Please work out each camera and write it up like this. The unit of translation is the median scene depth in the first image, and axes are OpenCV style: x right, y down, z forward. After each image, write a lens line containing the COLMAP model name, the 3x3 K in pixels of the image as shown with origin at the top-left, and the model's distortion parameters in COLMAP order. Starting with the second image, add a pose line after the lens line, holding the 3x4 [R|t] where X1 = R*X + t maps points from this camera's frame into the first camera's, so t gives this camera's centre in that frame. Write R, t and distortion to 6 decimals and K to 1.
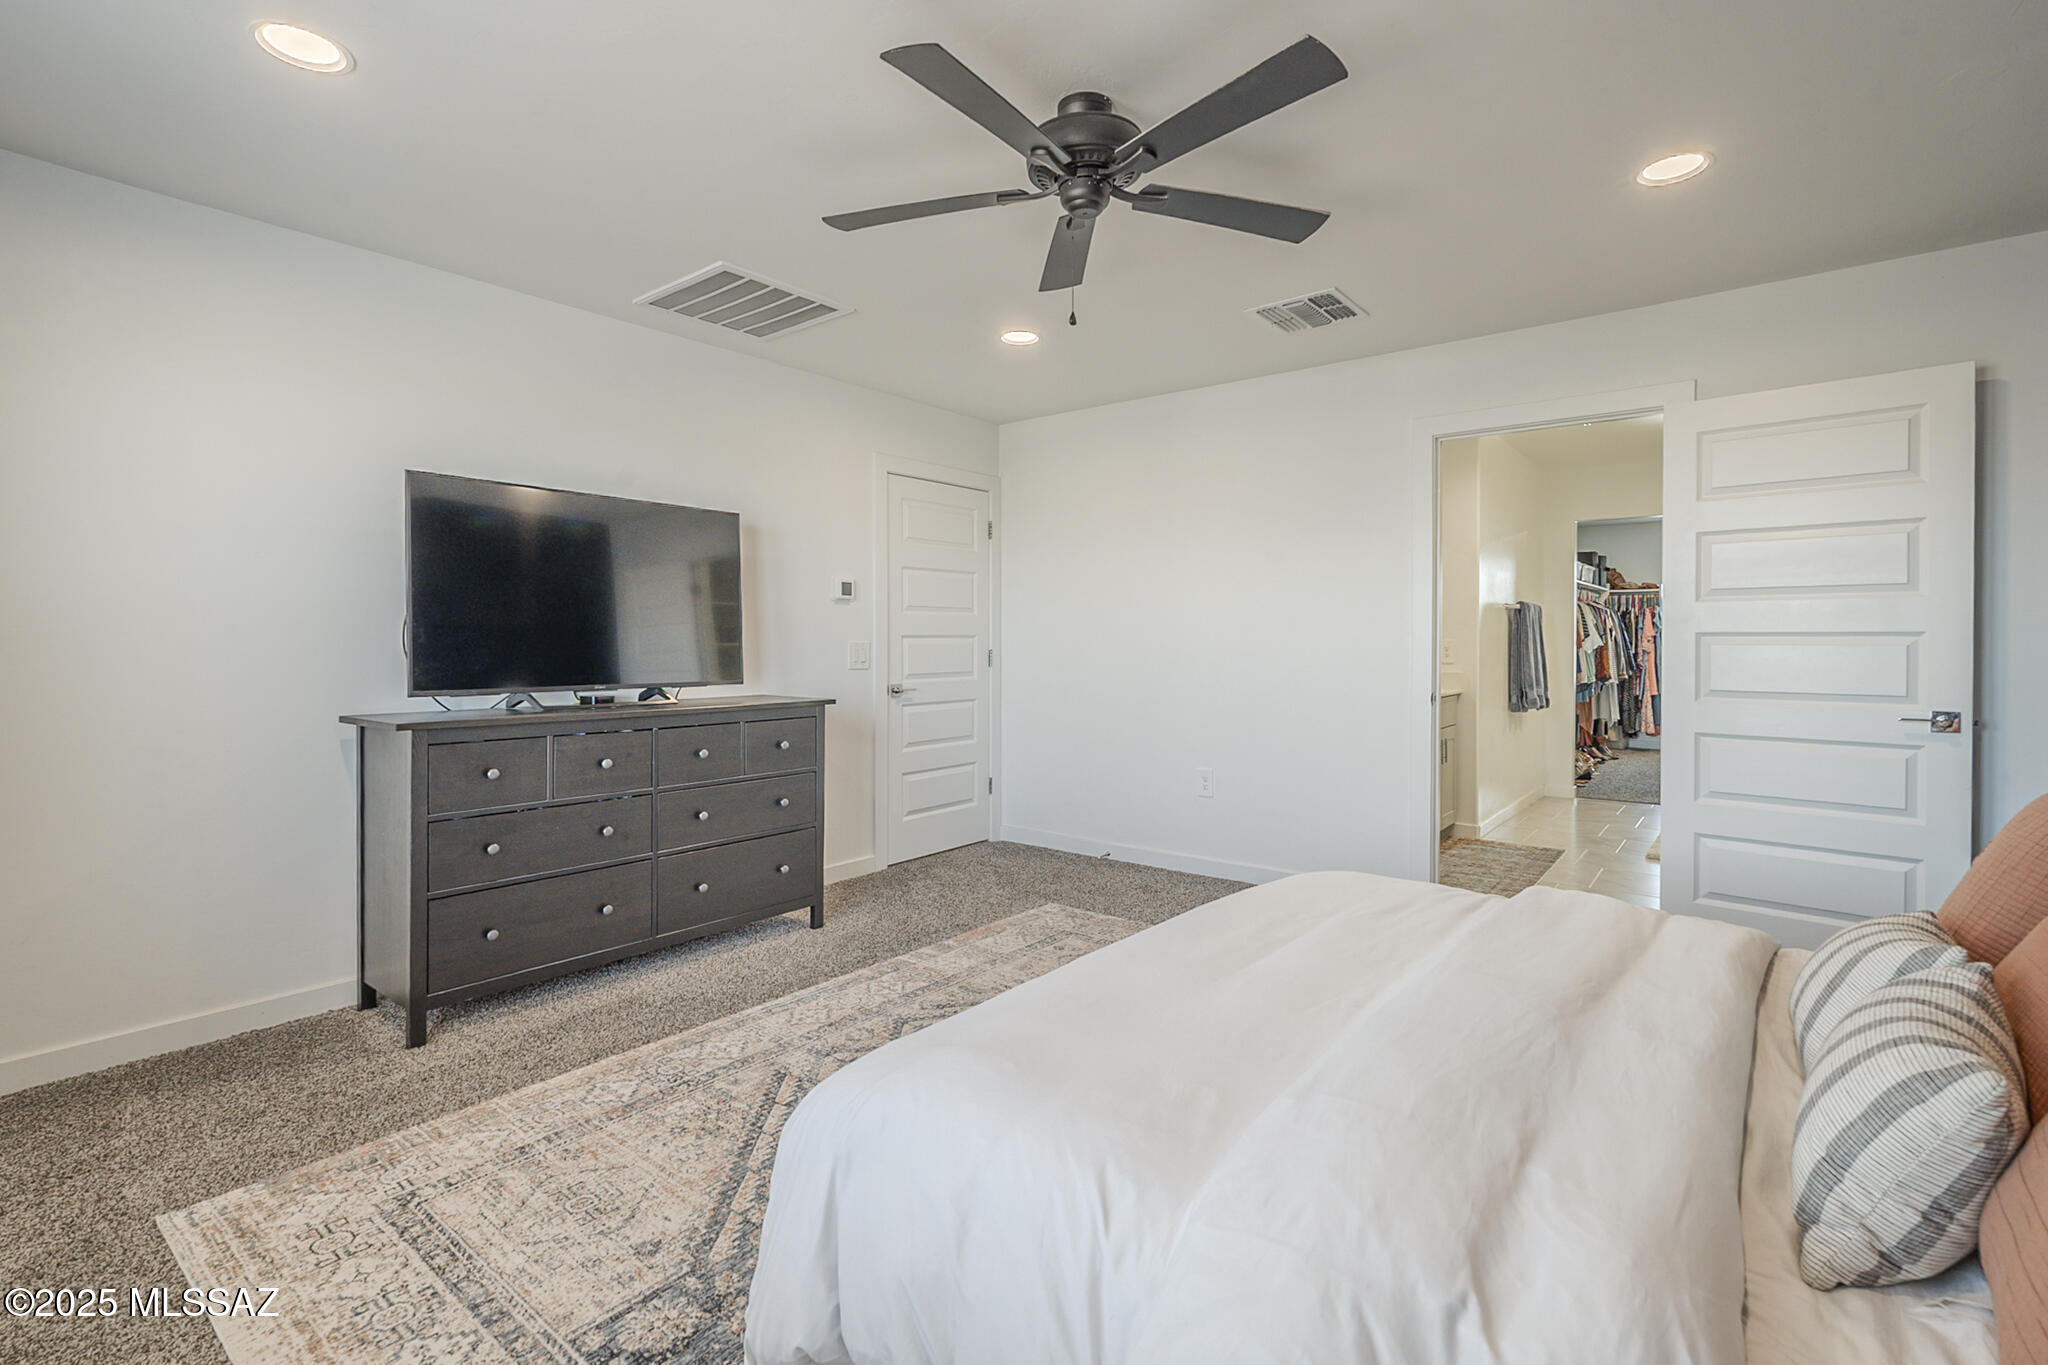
lens RADIAL K [[945.2, 0, 1027.2], [0, 945.2, 646.8], [0, 0, 1]] dist [-0.001235, -0.000114]
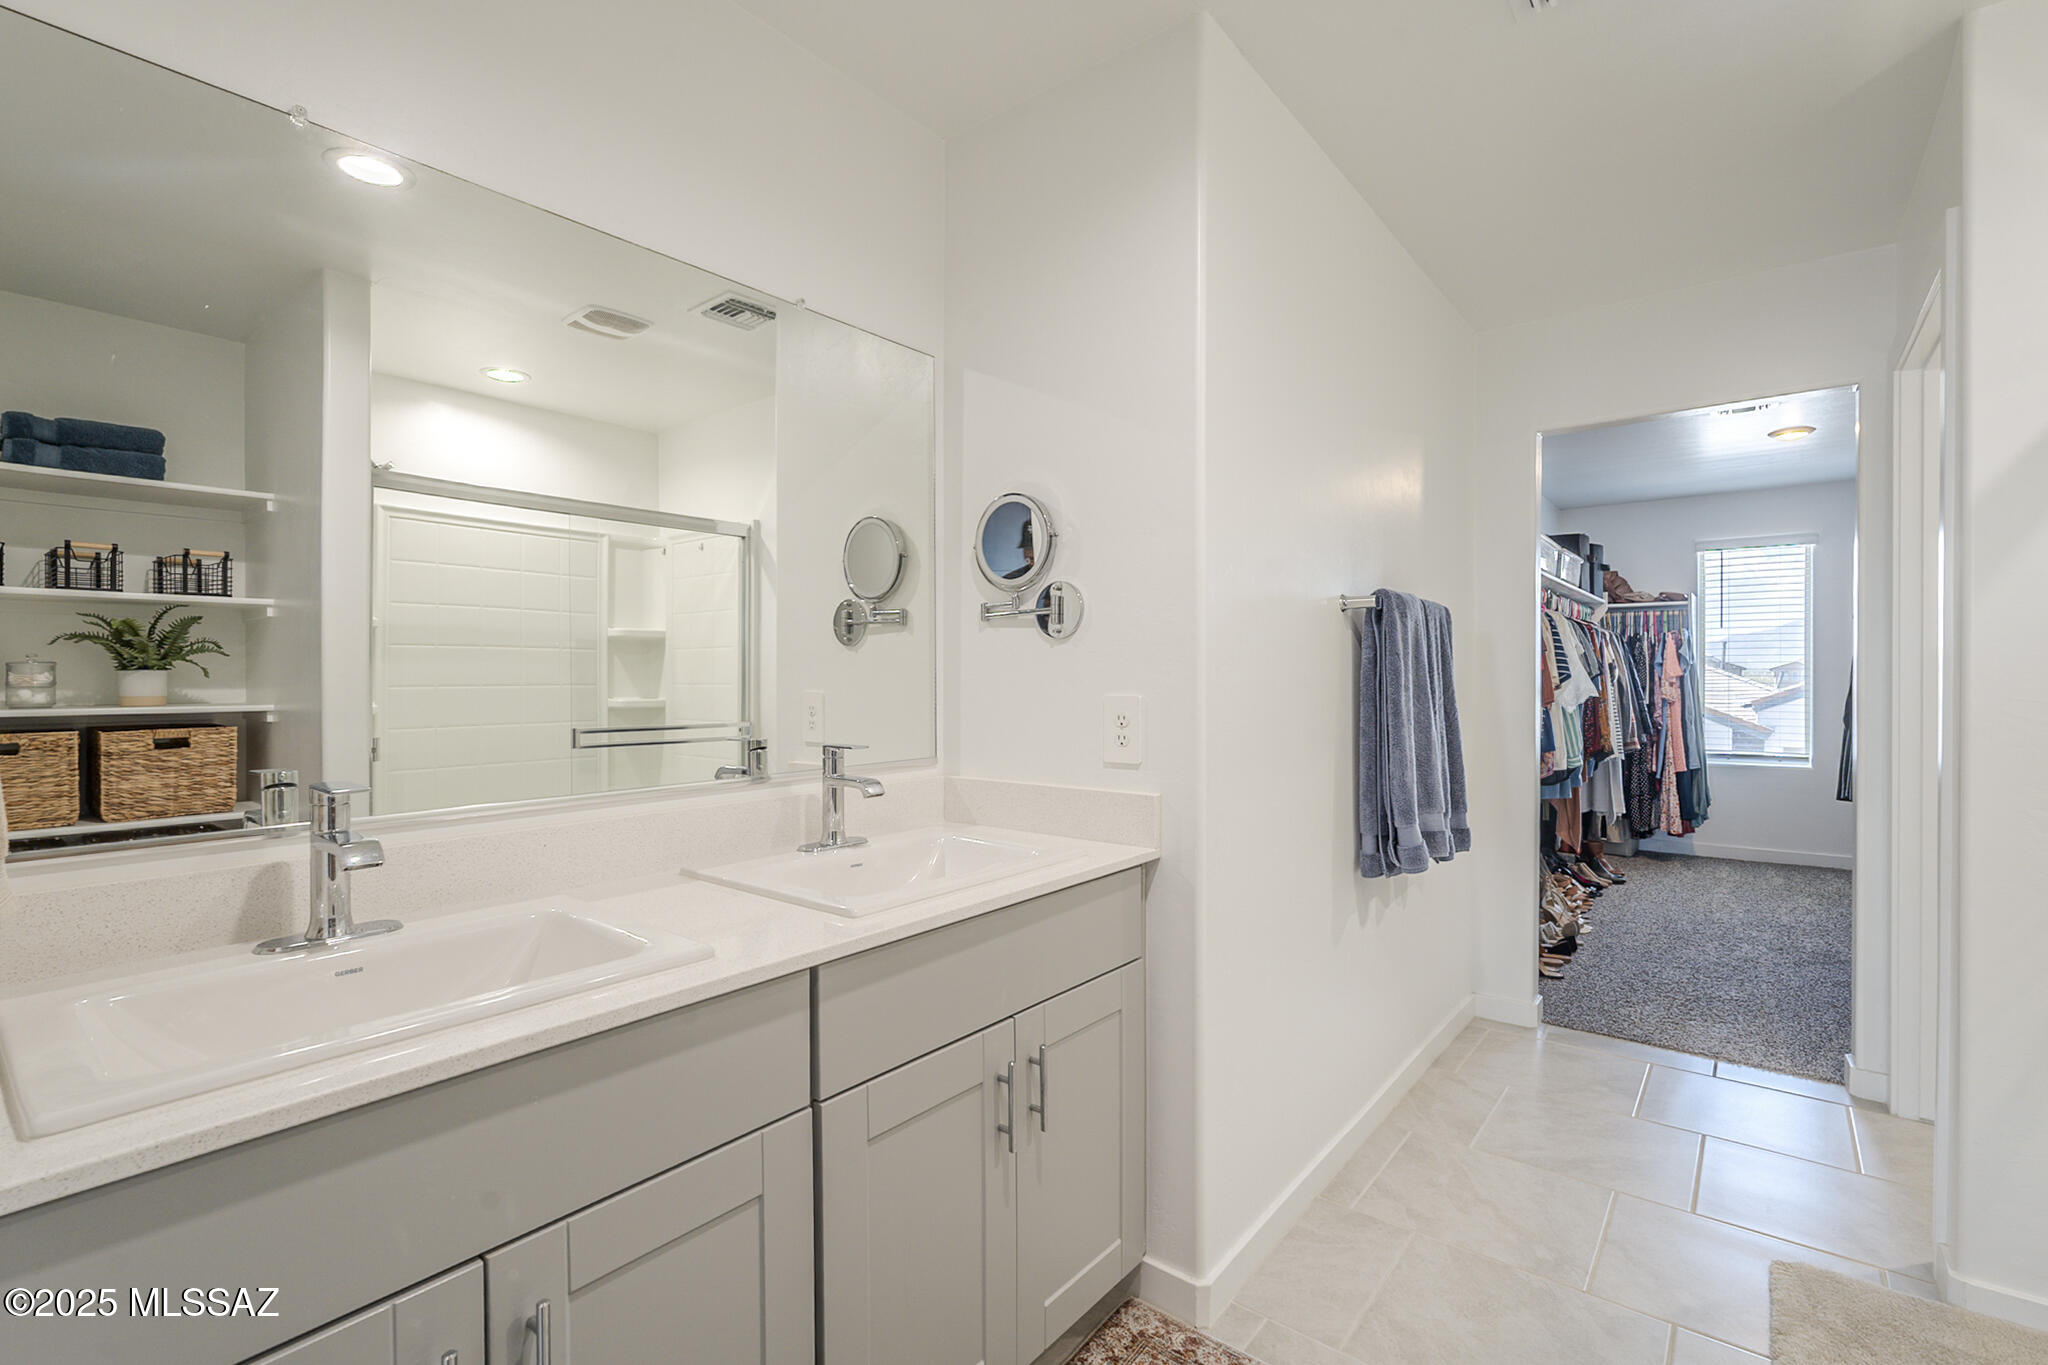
lens RADIAL K [[944.2, 0, 1024.0], [0, 944.2, 682.5], [0, 0, 1]] dist [0.000491, -0.000009]
pose [[0.999997, -0.002211, 0.000532, 0.239768], [0.002213, 0.999988, -0.004421, -0.005809], [-0.000522, 0.004422, 0.999990, 0.392454]]
